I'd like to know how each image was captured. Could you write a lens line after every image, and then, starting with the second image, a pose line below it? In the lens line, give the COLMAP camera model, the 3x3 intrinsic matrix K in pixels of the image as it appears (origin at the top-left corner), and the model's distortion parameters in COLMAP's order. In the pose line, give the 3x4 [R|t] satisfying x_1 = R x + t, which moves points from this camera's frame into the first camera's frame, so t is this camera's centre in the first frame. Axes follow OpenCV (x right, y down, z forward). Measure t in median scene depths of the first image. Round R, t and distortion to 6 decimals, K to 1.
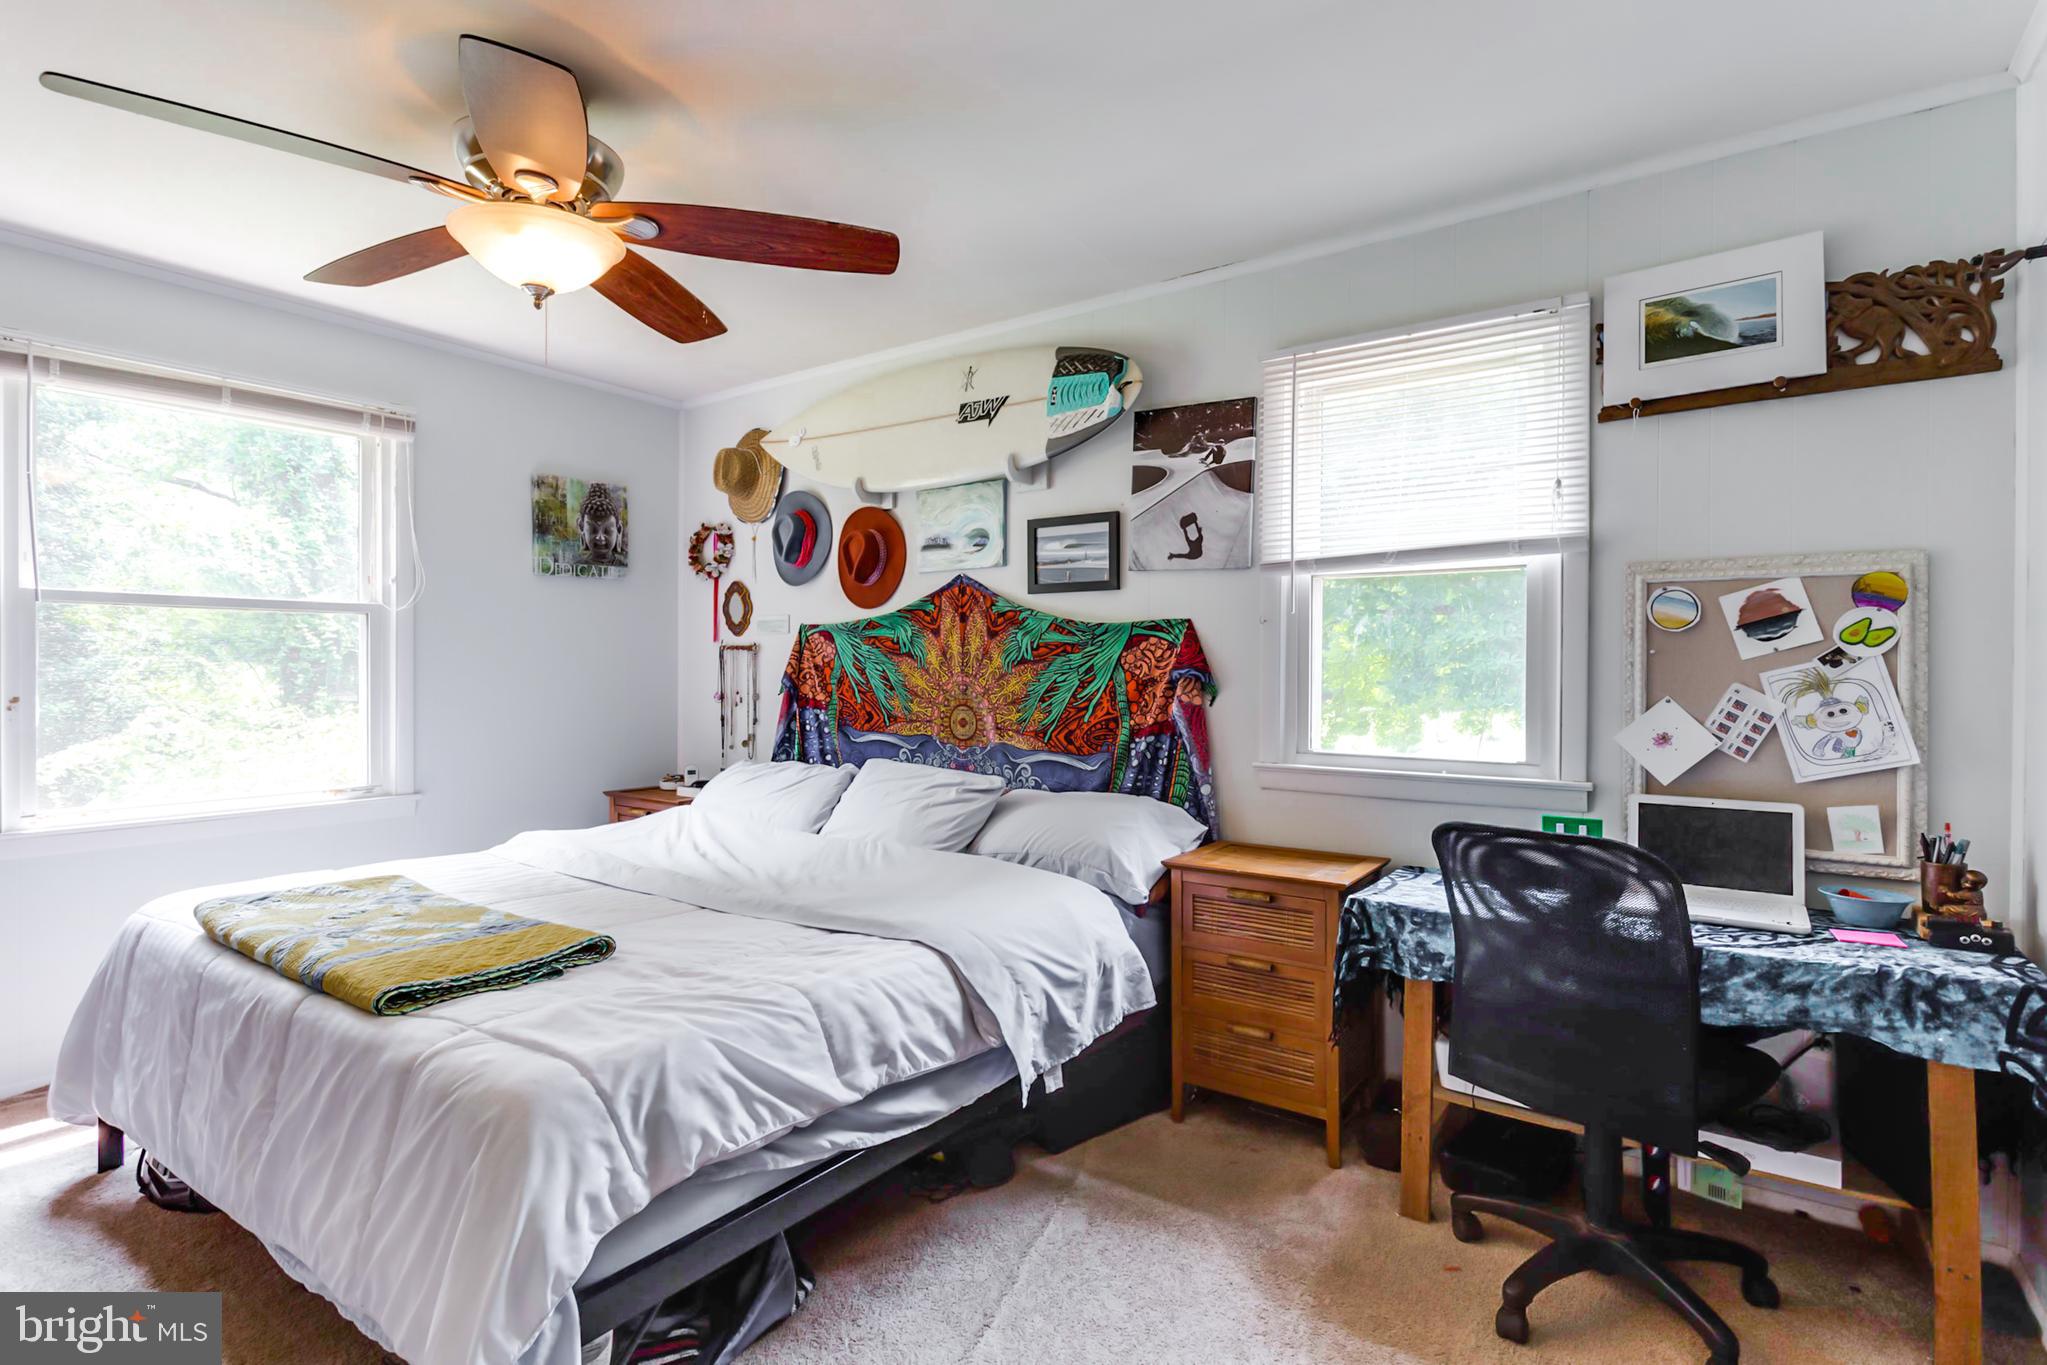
lens RADIAL K [[989.1, 0, 1021.4], [0, 989.1, 671.2], [0, 0, 1]] dist [0.007113, -0.004004]
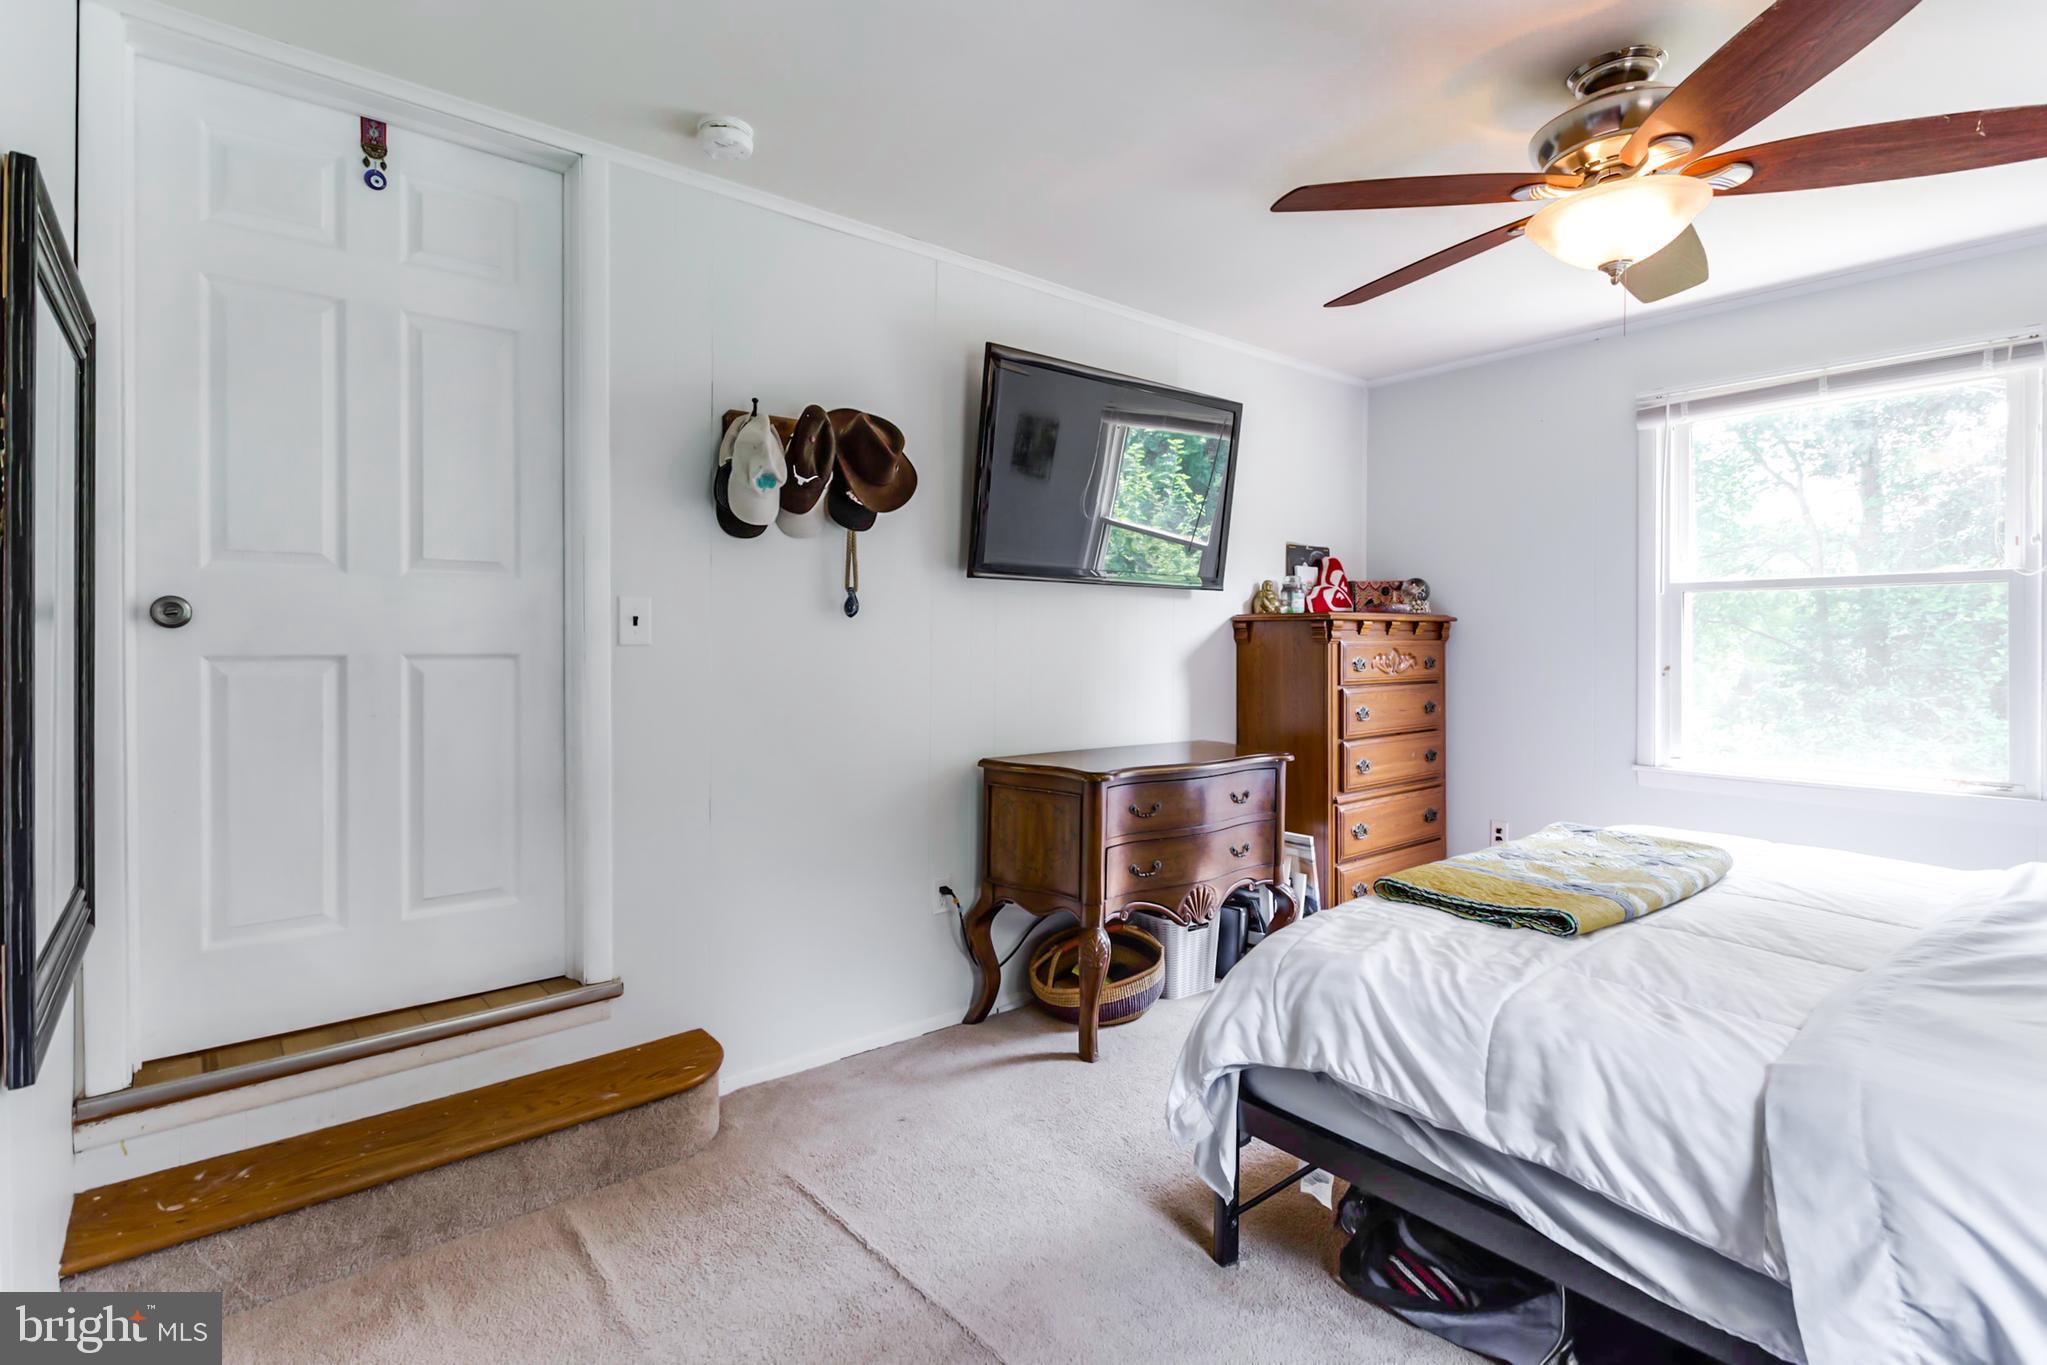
lens RADIAL K [[989.1, 0, 1037.1], [0, 989.1, 645.3], [0, 0, 1]] dist [0.007113, -0.004004]
pose [[-0.233138, 0.001637, -0.972442, 0.416371], [-0.005867, 0.999978, 0.003089, -0.000712], [0.972426, 0.006425, -0.233123, 0.445612]]
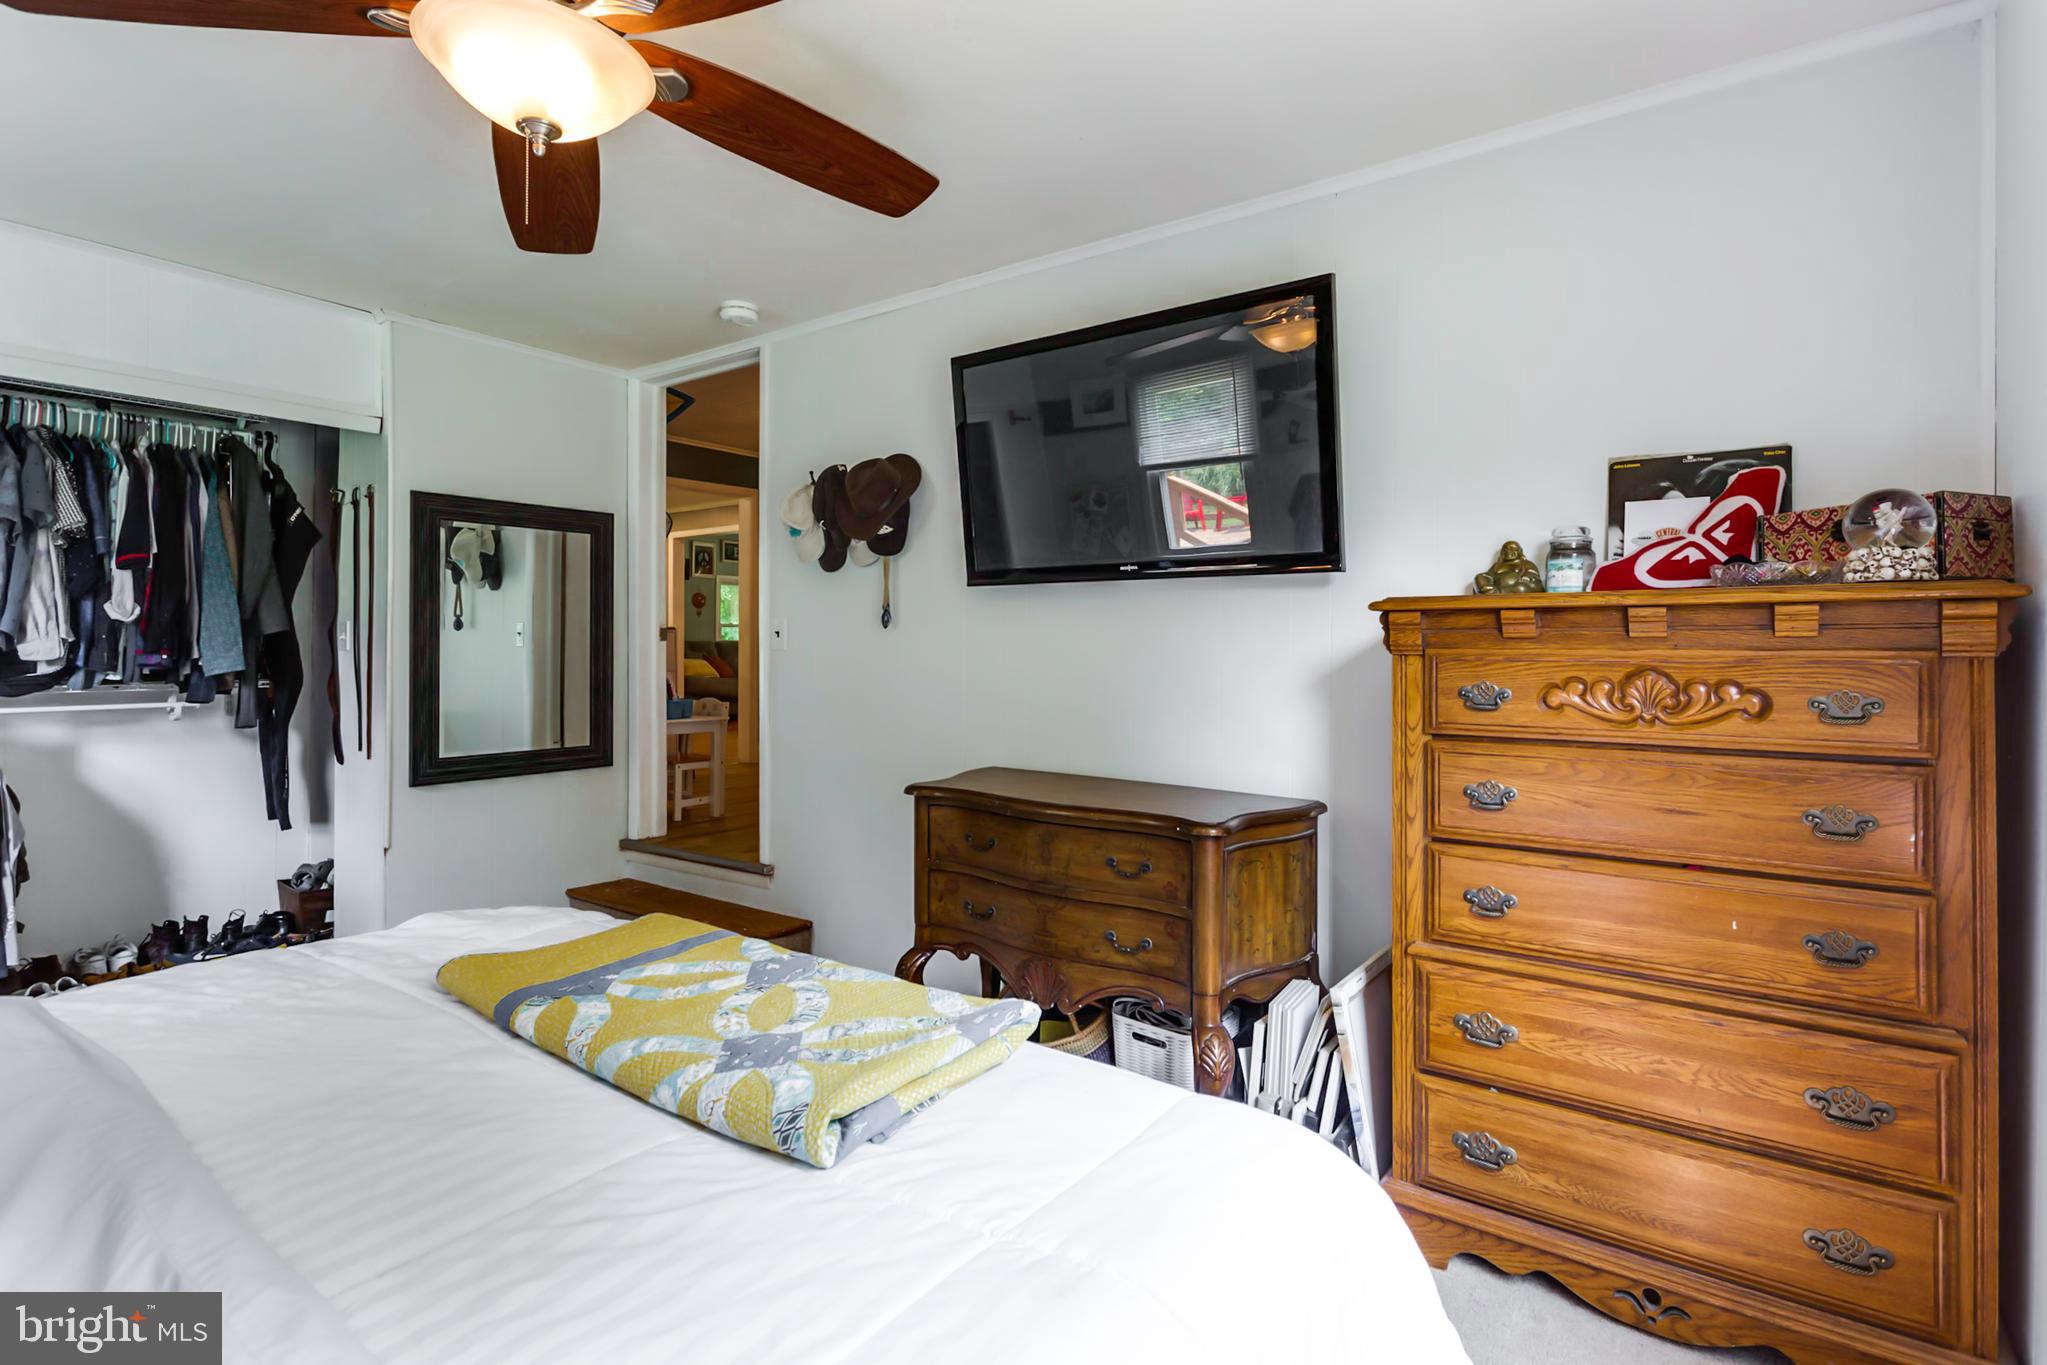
lens RADIAL K [[989.1, 0, 1071.9], [0, 989.1, 653.4], [0, 0, 1]] dist [0.007113, -0.004004]
pose [[-0.999700, -0.010609, -0.022088, -0.583593], [-0.010728, 0.999928, 0.005318, -0.002378], [0.022030, 0.005553, -0.999742, 1.148459]]
